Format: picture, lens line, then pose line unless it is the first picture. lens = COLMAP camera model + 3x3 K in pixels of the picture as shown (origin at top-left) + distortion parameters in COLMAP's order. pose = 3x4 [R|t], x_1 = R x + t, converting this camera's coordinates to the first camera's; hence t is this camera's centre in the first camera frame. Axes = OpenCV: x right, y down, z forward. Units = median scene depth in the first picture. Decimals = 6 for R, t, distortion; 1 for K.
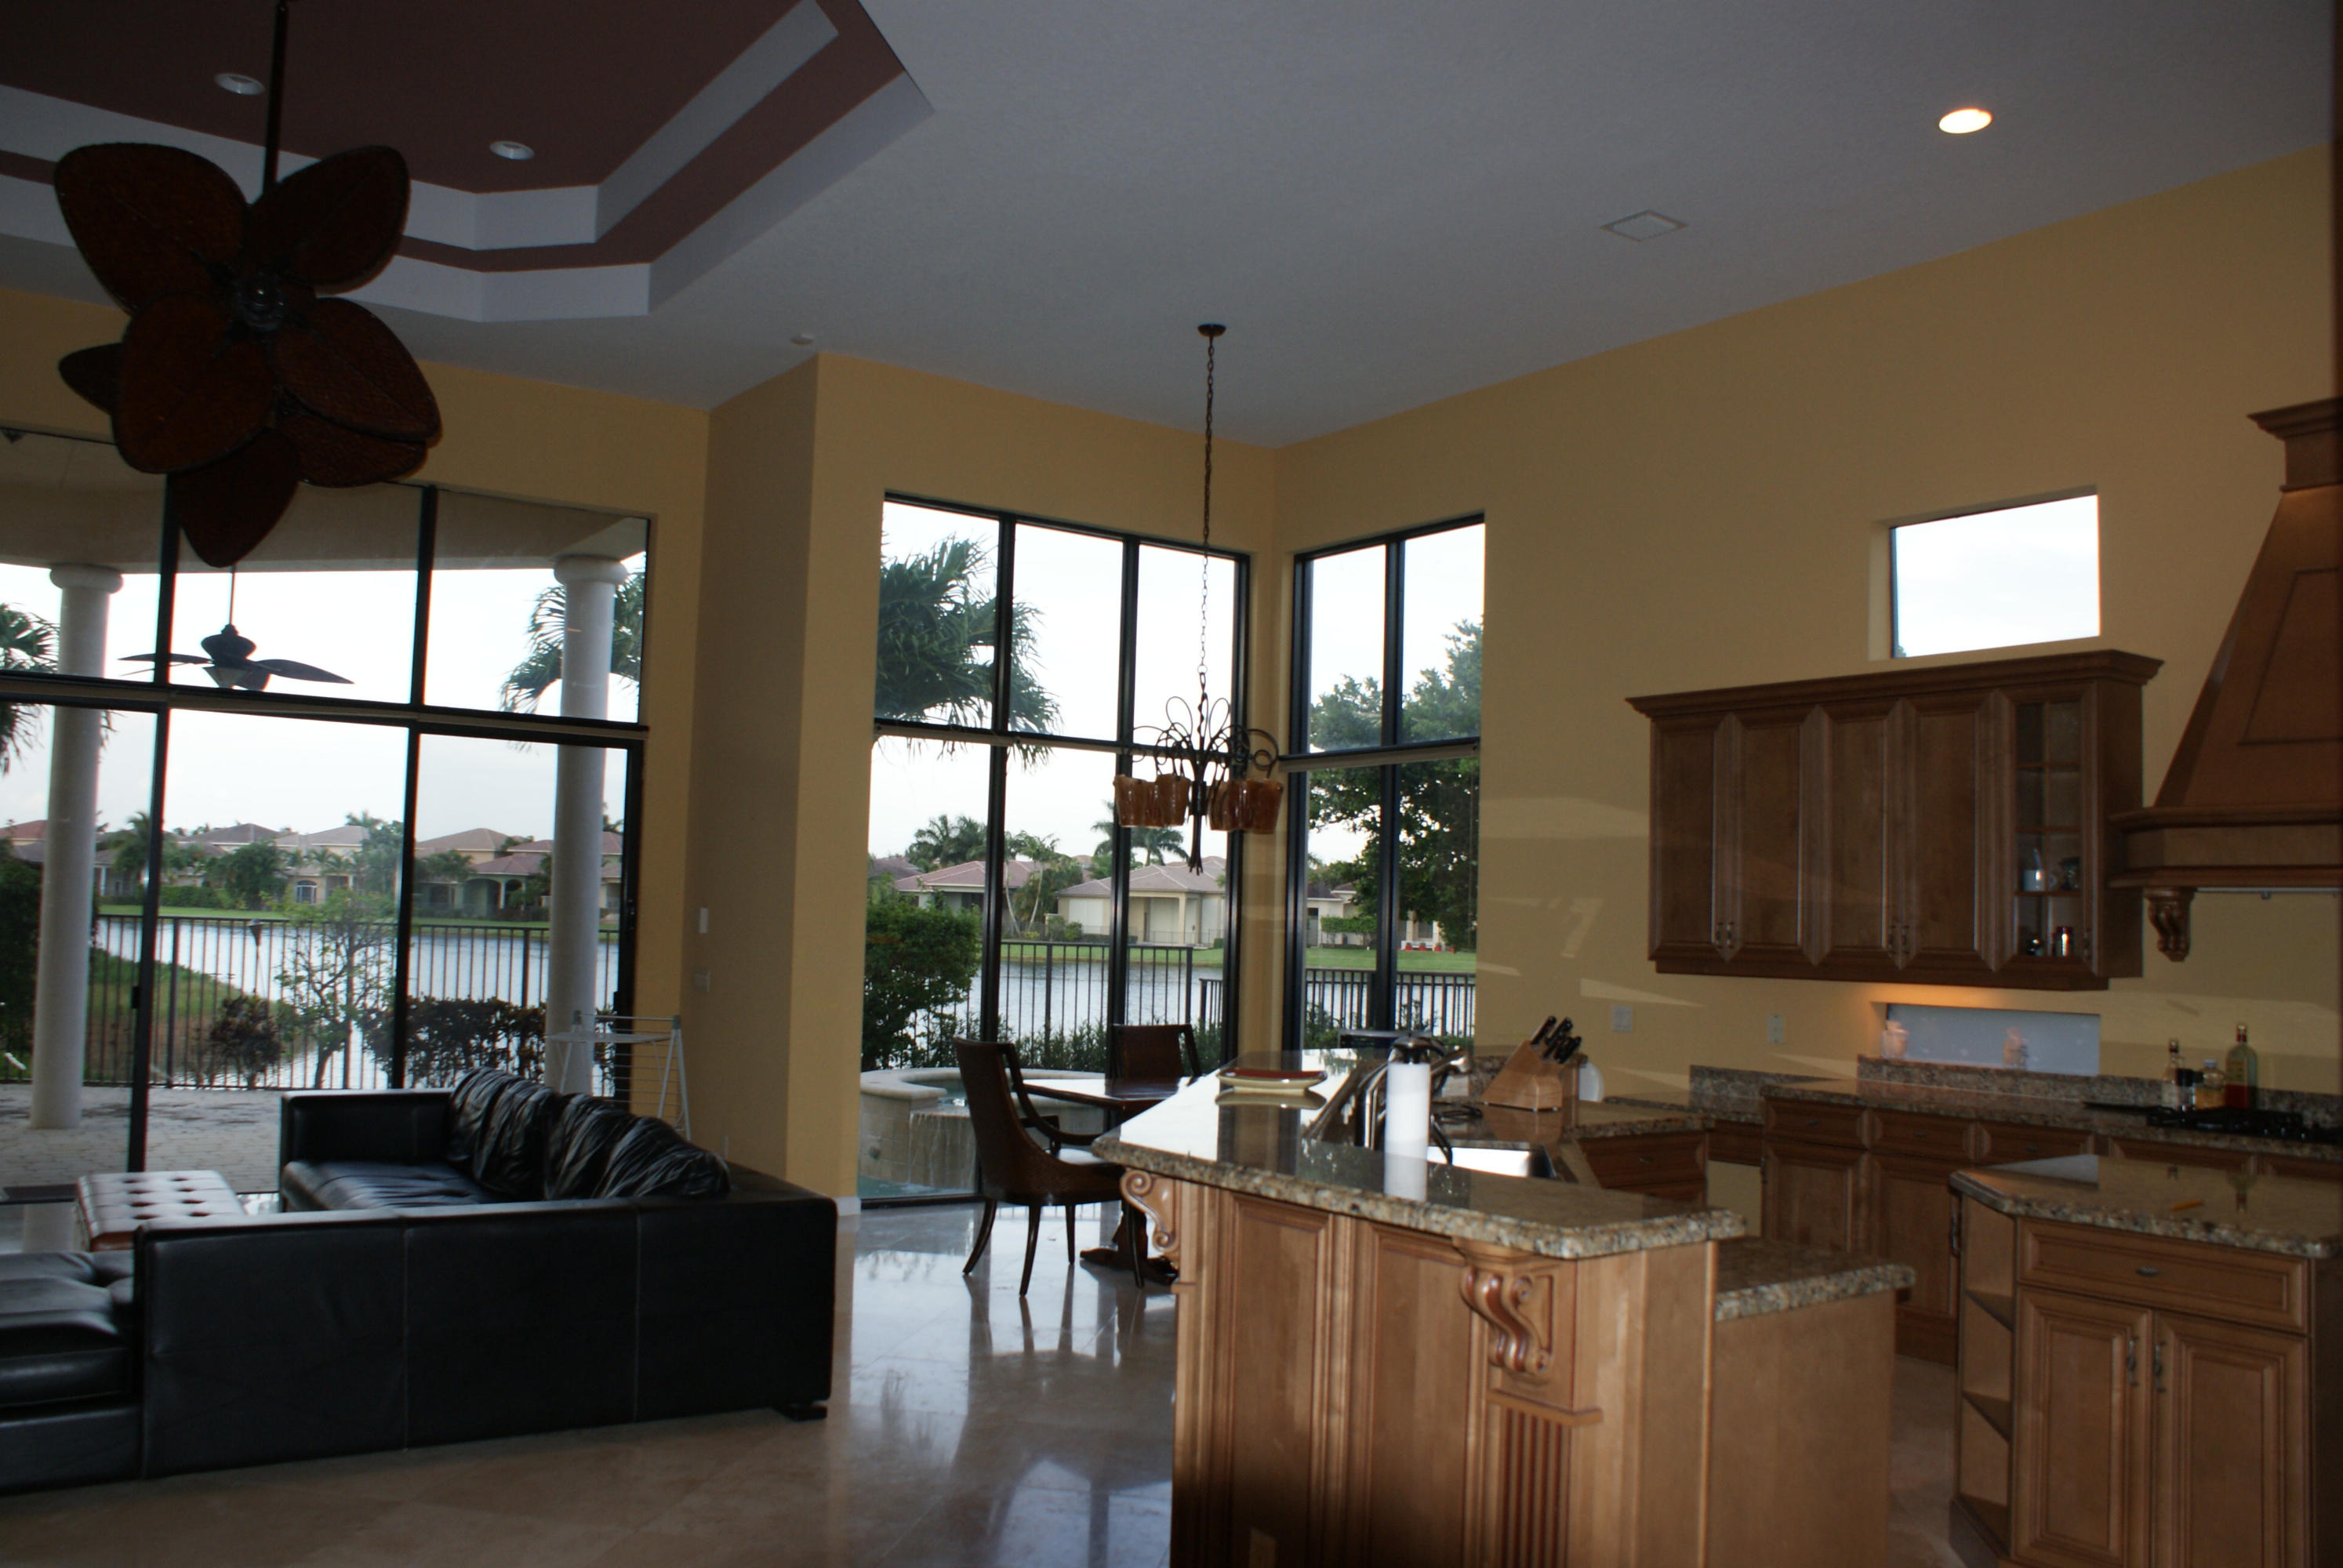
lens RADIAL K [[1862.7, 0, 1127.7], [0, 1862.7, 790.9], [0, 0, 1]] dist [-0.161467, 0.143112]
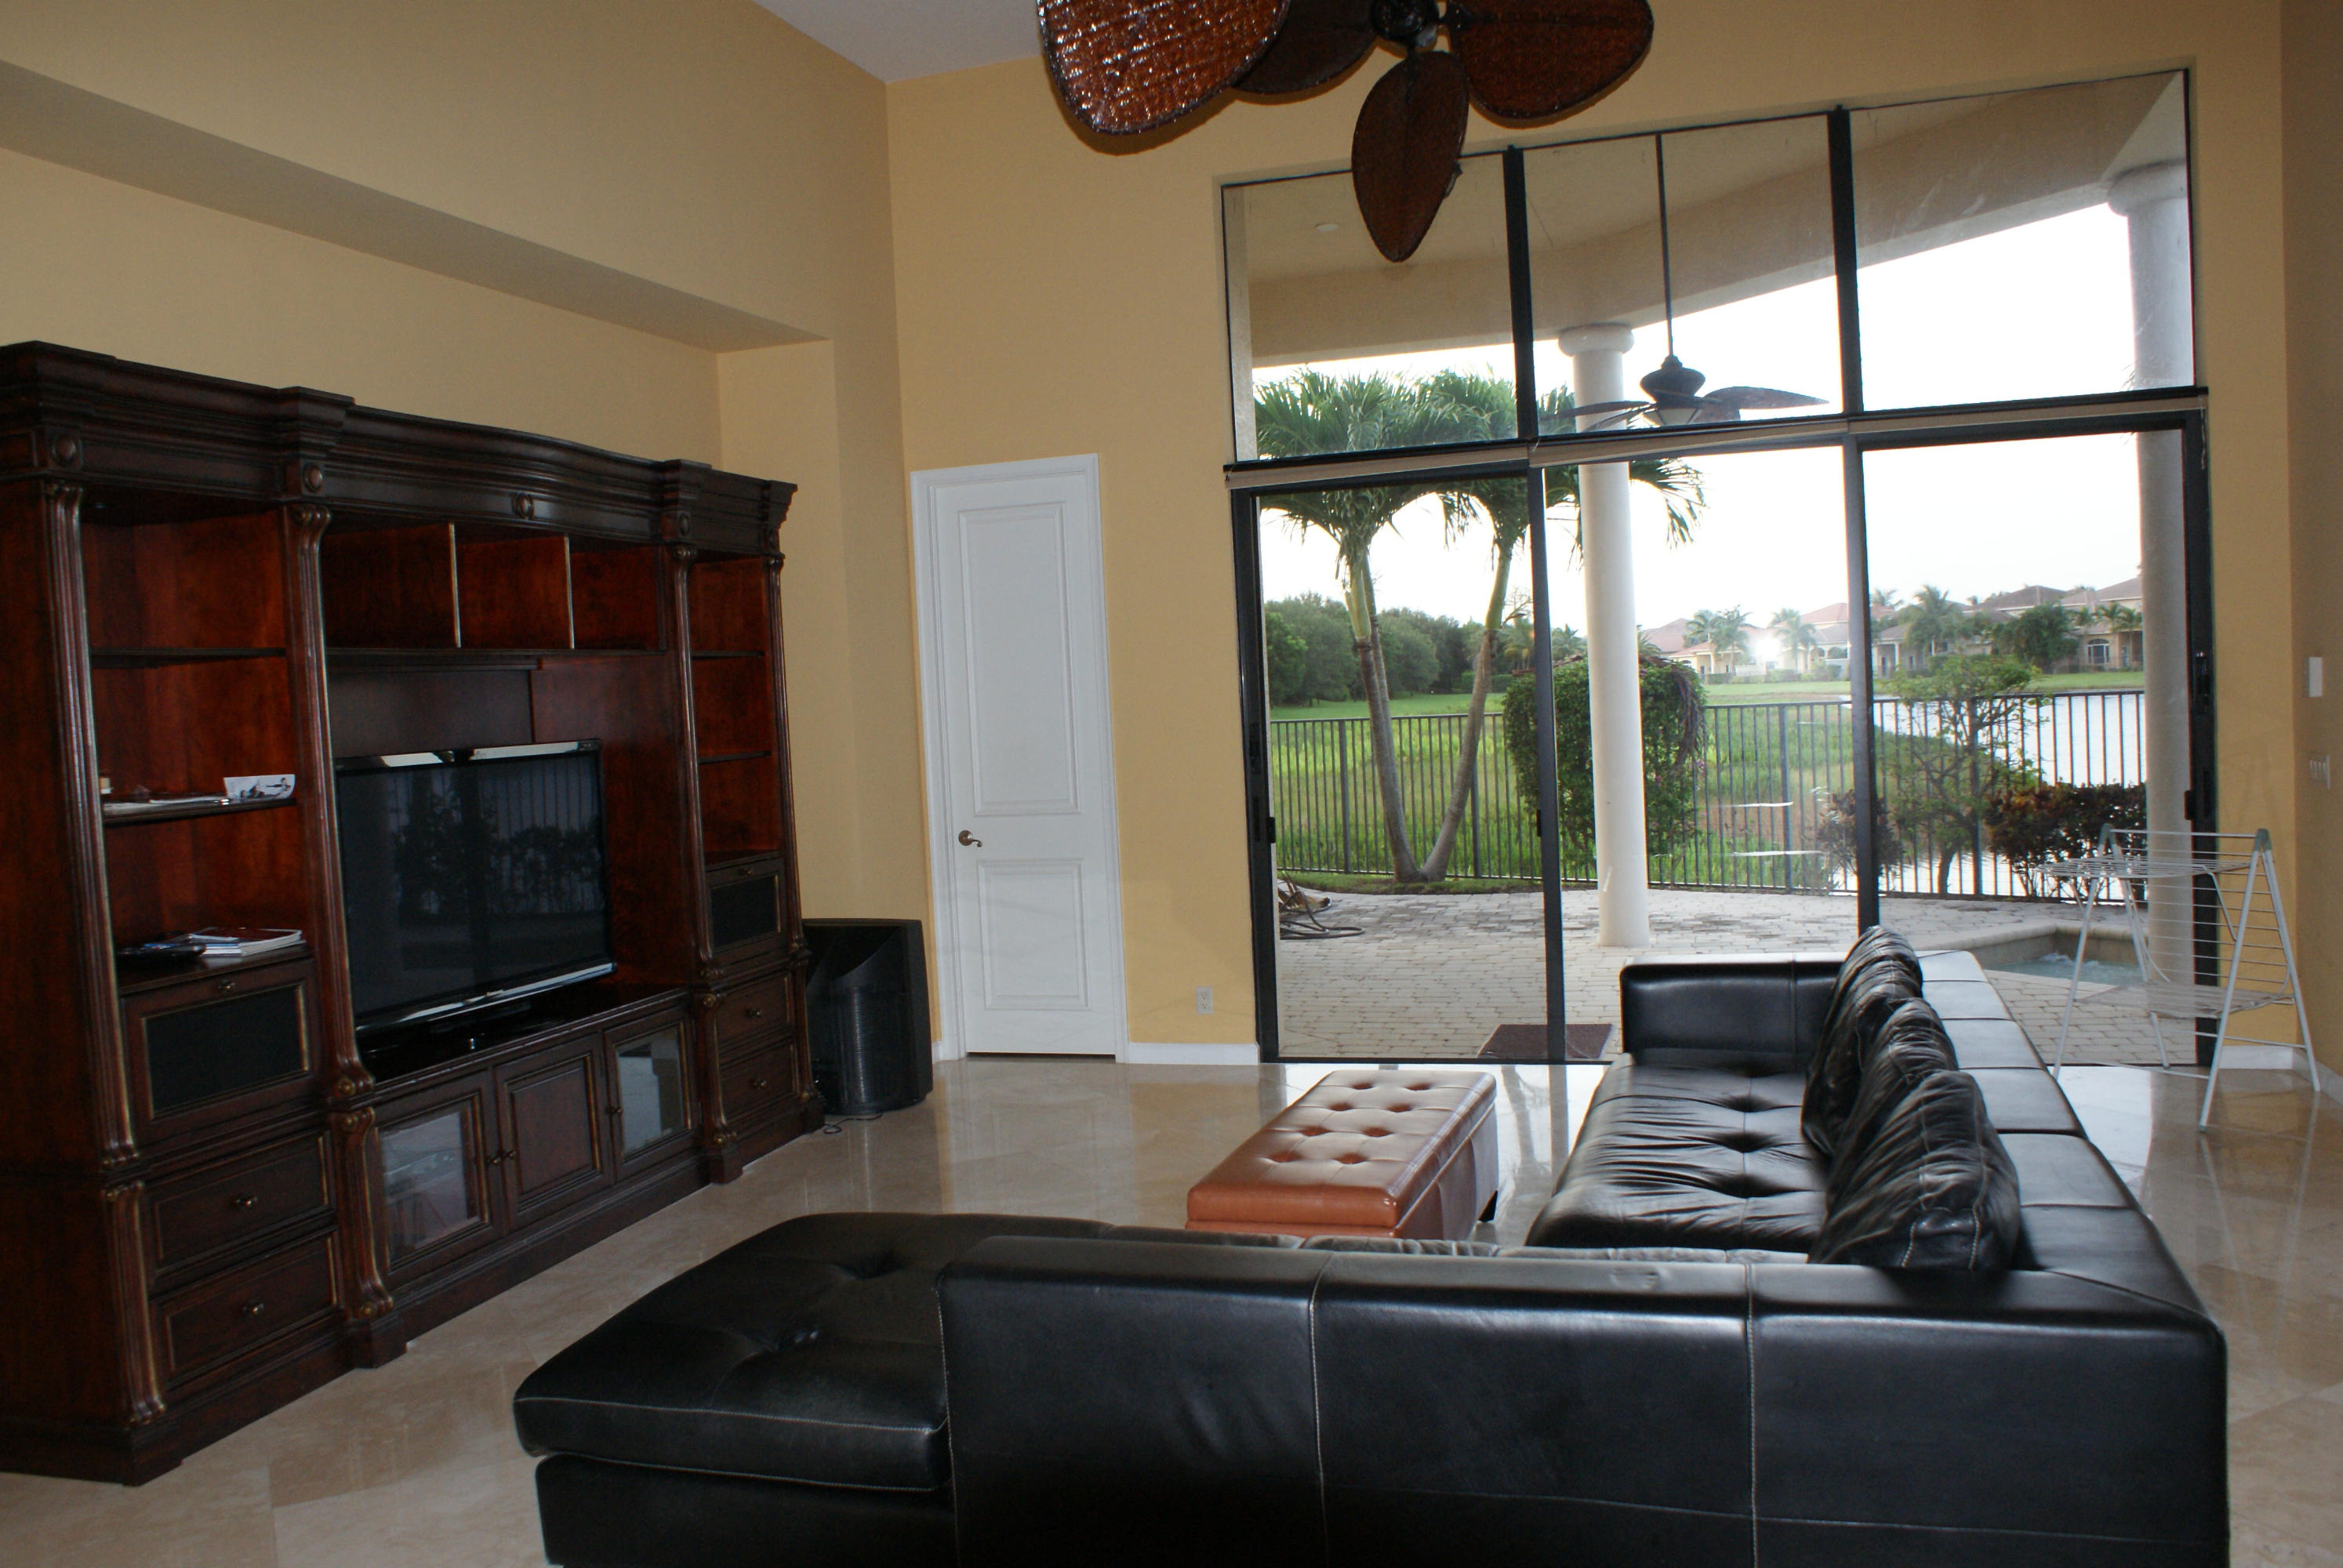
lens RADIAL K [[1878.0, 0, 1132.1], [0, 1878.0, 793.9], [0, 0, 1]] dist [-0.156524, 0.137888]
pose [[0.603017, -0.017204, -0.797543, 0.022907], [0.121675, 0.990053, 0.070641, 0.021750], [0.788394, -0.139639, 0.599112, 0.397274]]
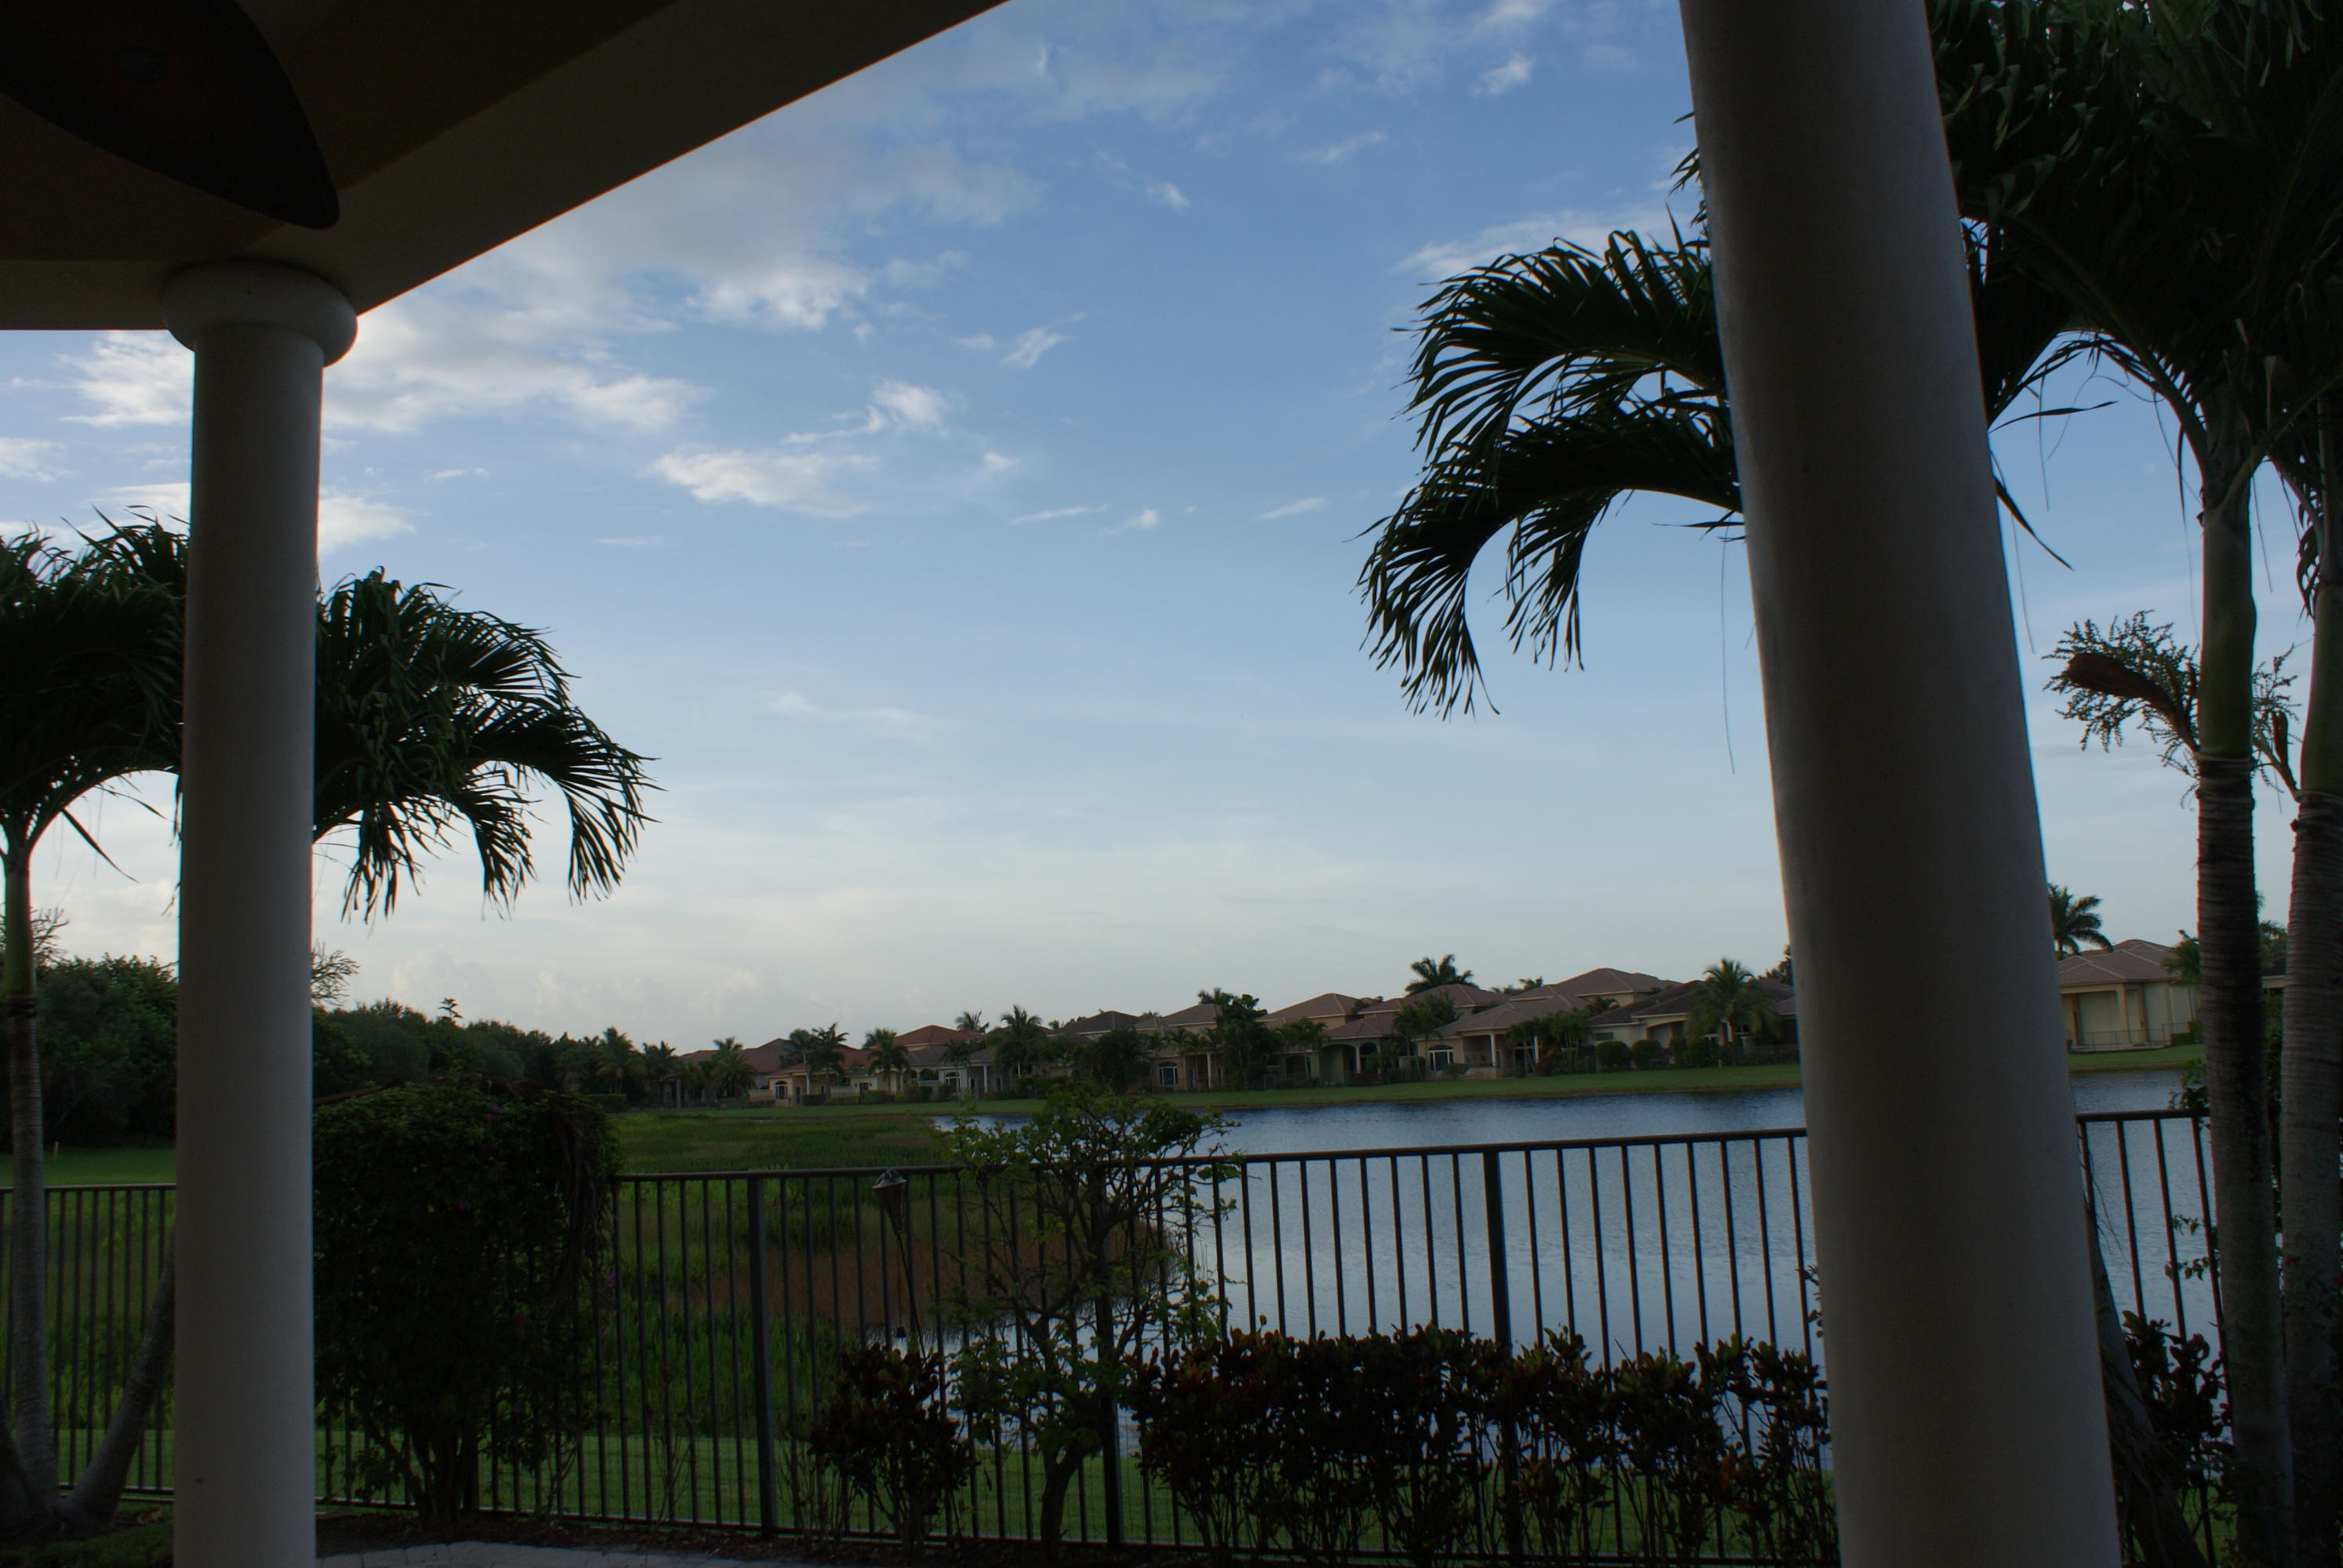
lens RADIAL K [[1862.7, 0, 1127.7], [0, 1862.7, 790.9], [0, 0, 1]] dist [-0.161467, 0.143112]
pose [[0.897389, -0.137737, -0.419192, -0.471636], [0.104518, 0.989348, -0.101328, 0.063577], [0.428683, 0.047117, 0.902226, 1.279527]]
